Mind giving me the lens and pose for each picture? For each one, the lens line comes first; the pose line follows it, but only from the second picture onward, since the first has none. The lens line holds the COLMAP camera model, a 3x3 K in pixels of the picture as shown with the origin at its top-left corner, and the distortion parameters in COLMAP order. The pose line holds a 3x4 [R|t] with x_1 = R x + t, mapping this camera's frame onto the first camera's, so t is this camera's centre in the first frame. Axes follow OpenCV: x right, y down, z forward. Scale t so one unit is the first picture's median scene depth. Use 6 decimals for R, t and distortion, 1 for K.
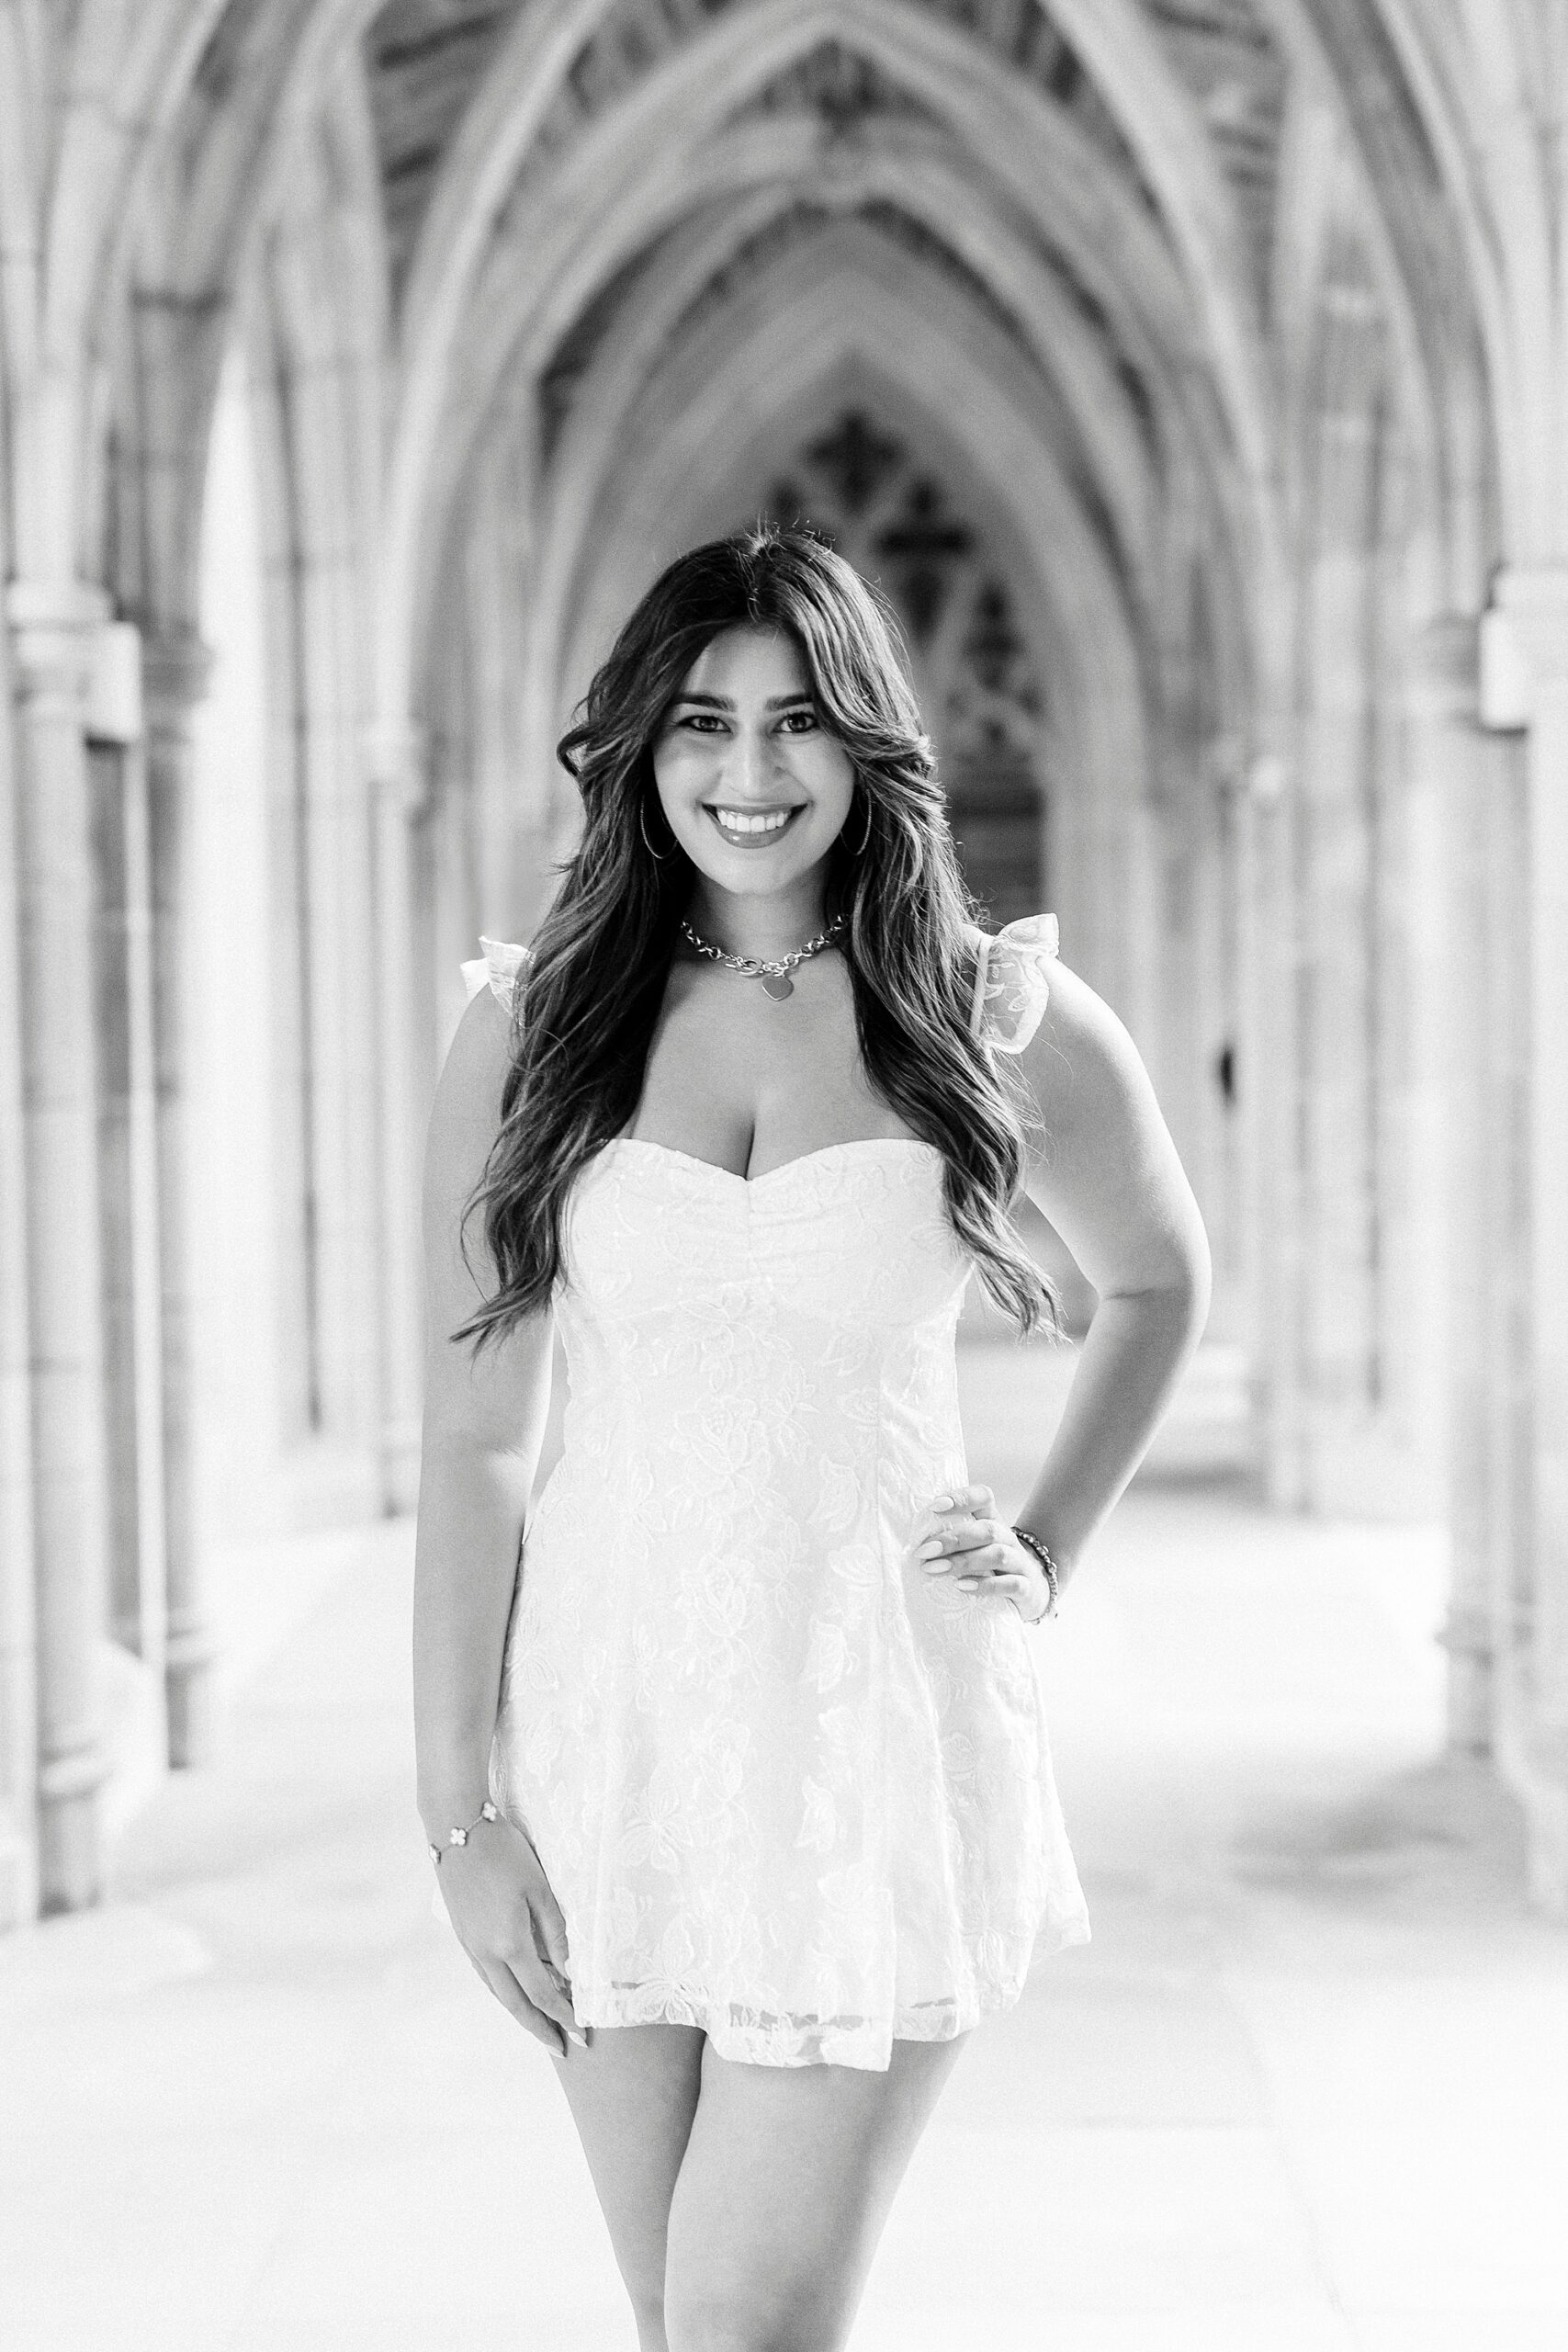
lens RADIAL K [[2658.4, 0, 984.1], [0, 2658.4, 1034.4], [0, 0, 1]] dist [-0.009278, -0.006783]
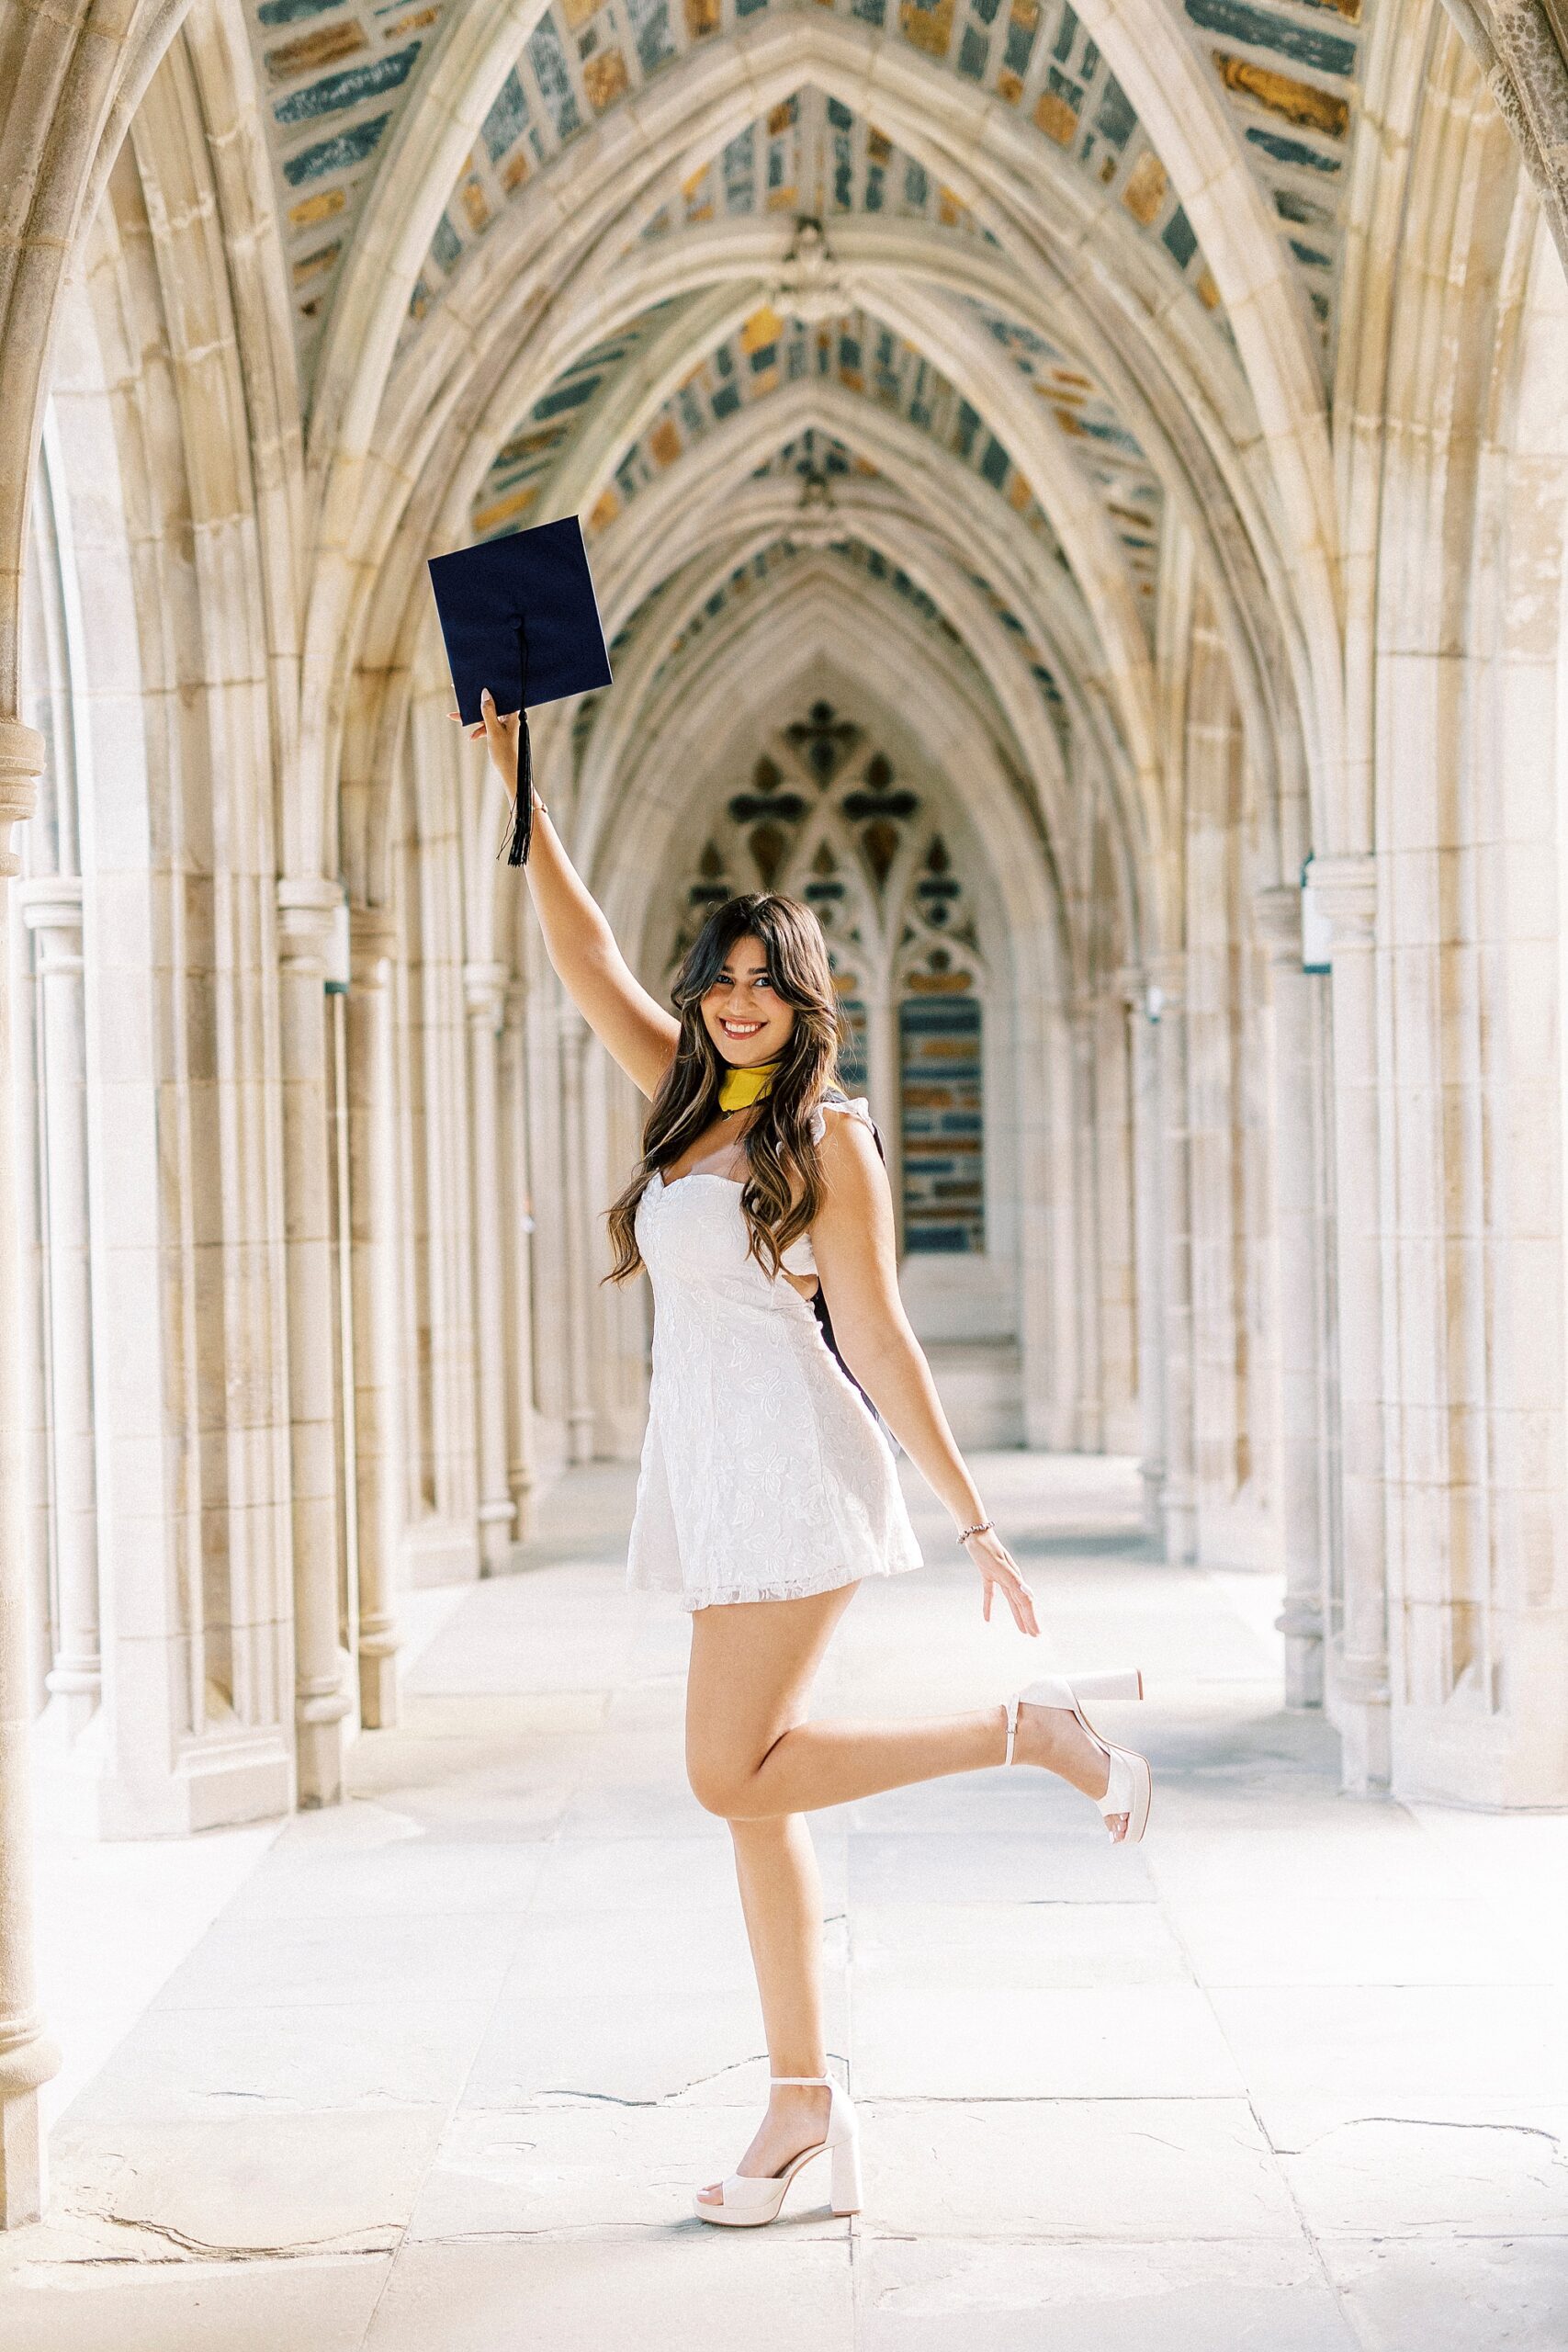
lens RADIAL K [[3609.6, 0, 826.9], [0, 3609.6, 1171.1], [0, 0, 1]] dist [-0.007227, 0.022592]
pose [[0.999965, -0.008361, -0.000456, -0.054701], [0.008342, 0.999450, -0.032084, 0.043663], [0.000724, 0.032079, 0.999485, -0.770341]]
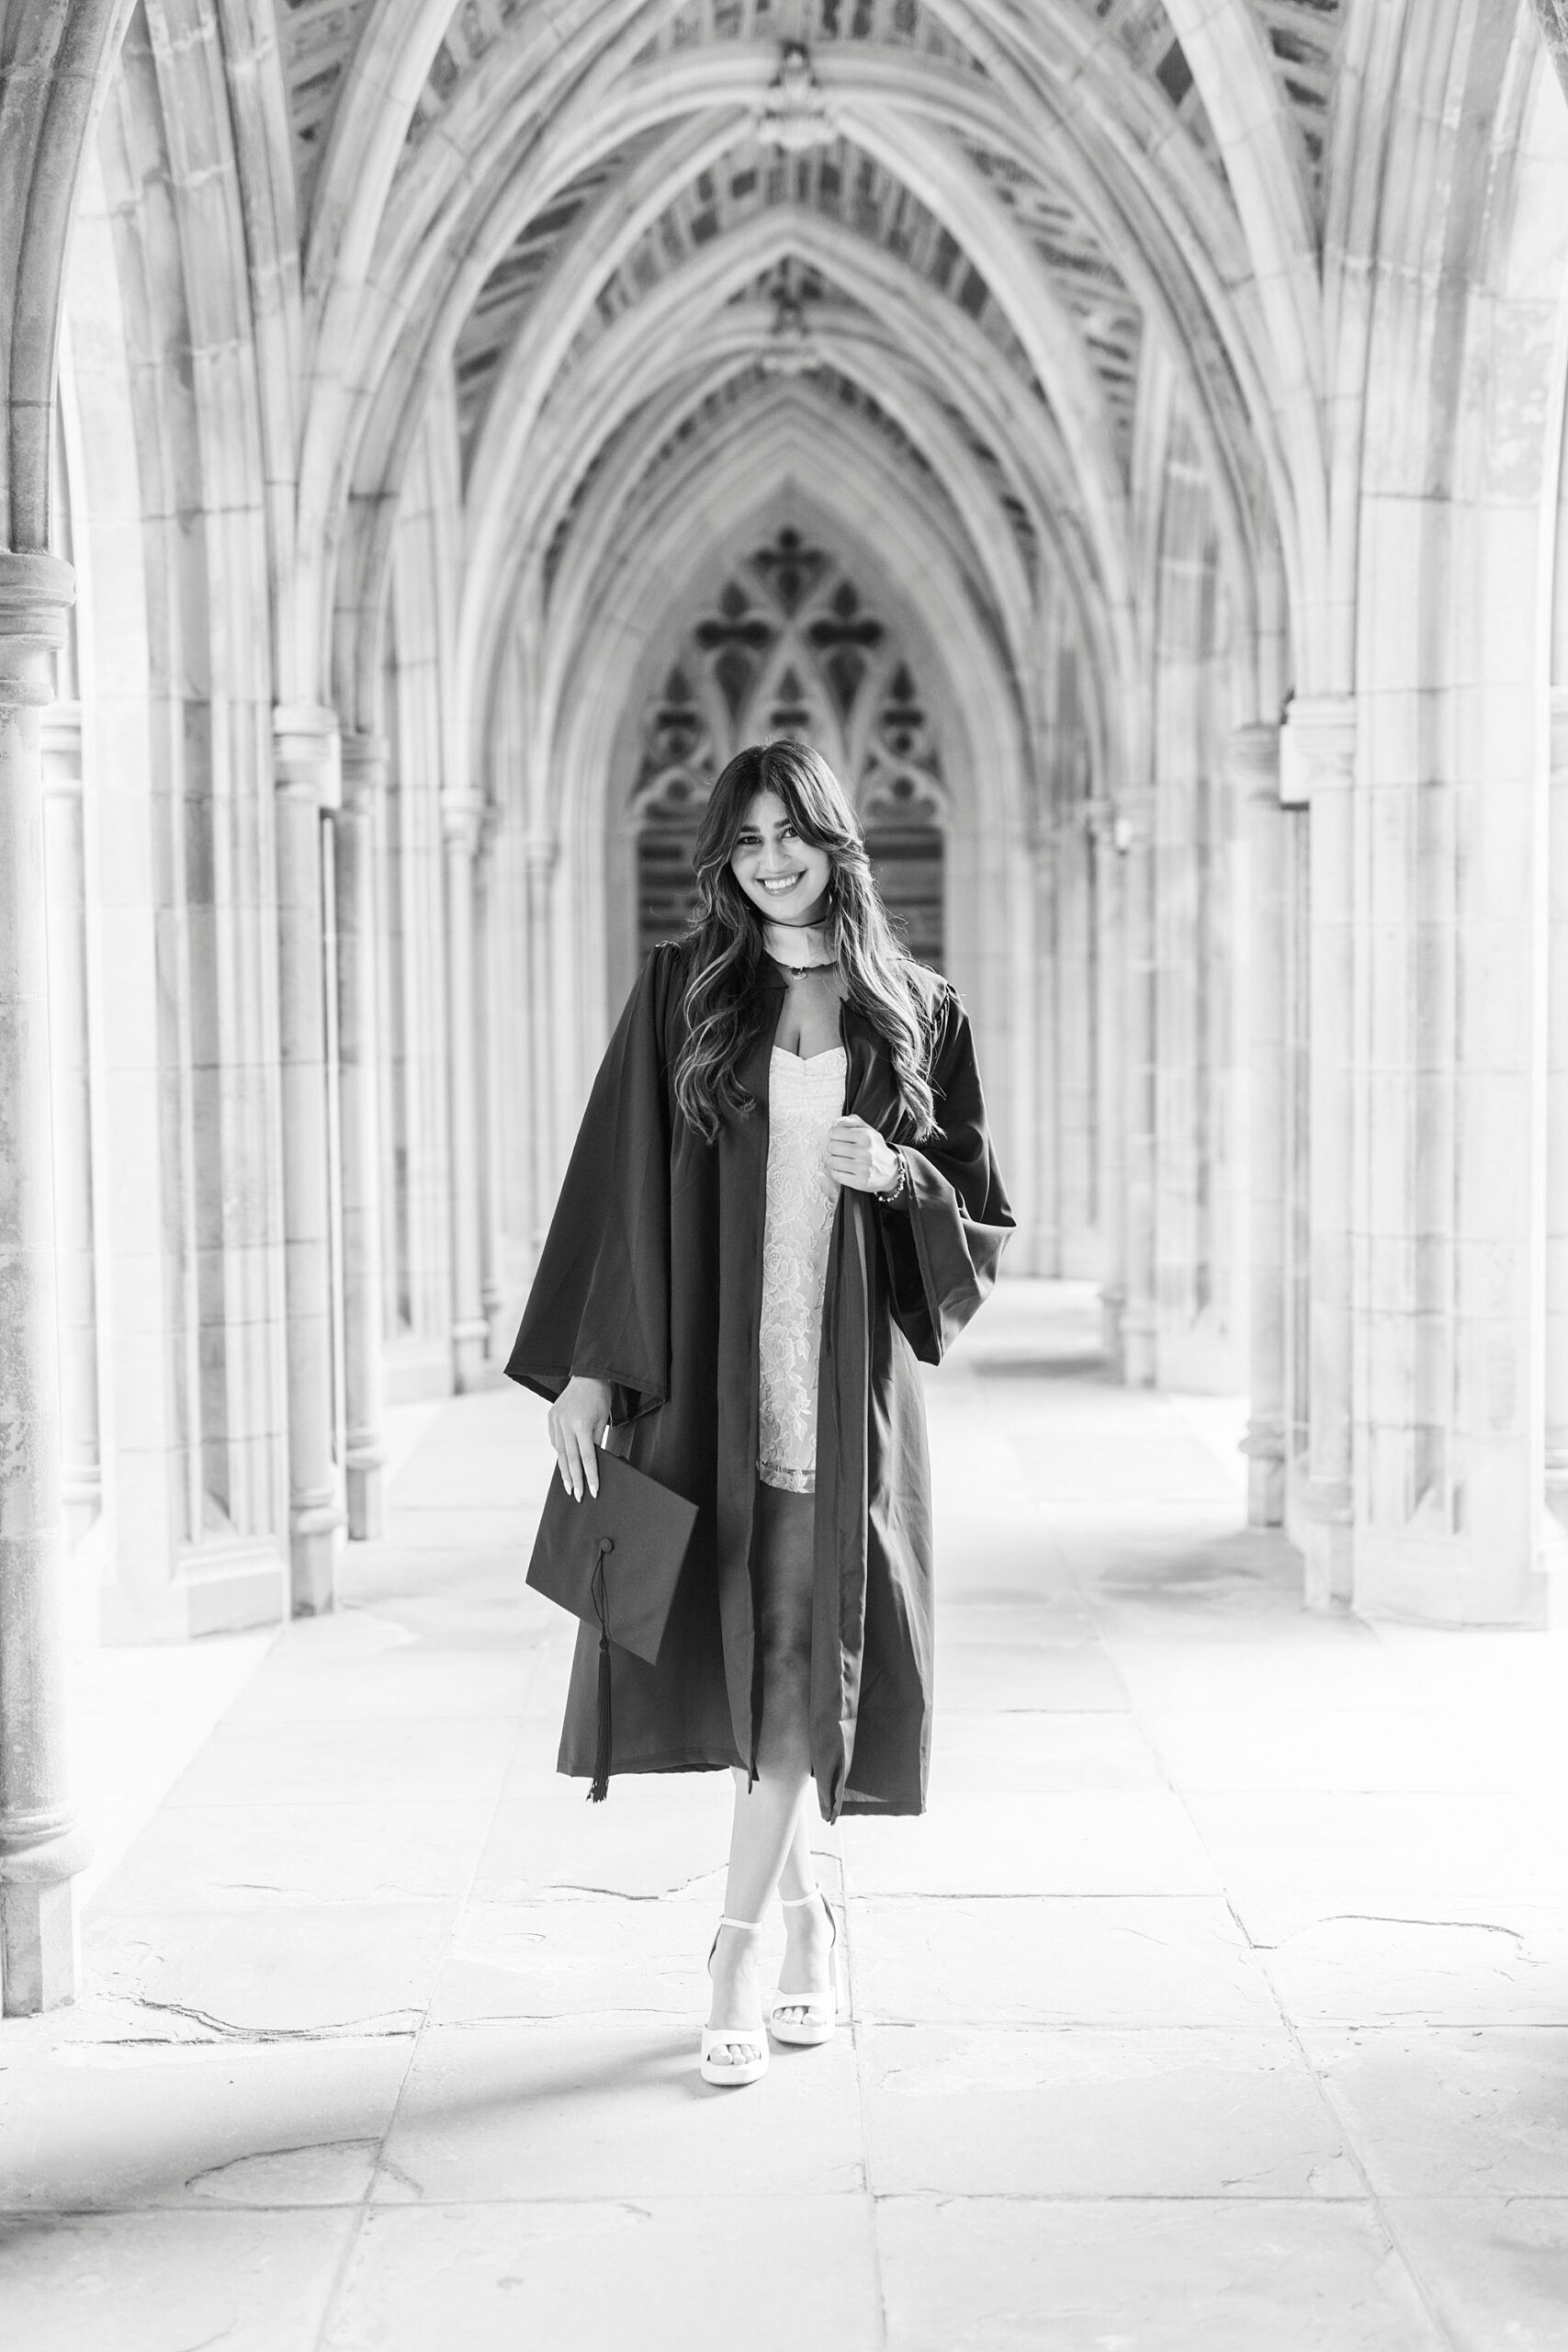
lens RADIAL K [[3699.8, 0, 738.6], [0, 3699.8, 1222.9], [0, 0, 1]] dist [-0.013683, 0.041282]
pose [[0.999855, 0.001293, 0.016963, -0.116303], [-0.001852, 0.999454, 0.032995, 0.037708], [-0.016911, -0.033022, 0.999312, -0.843122]]
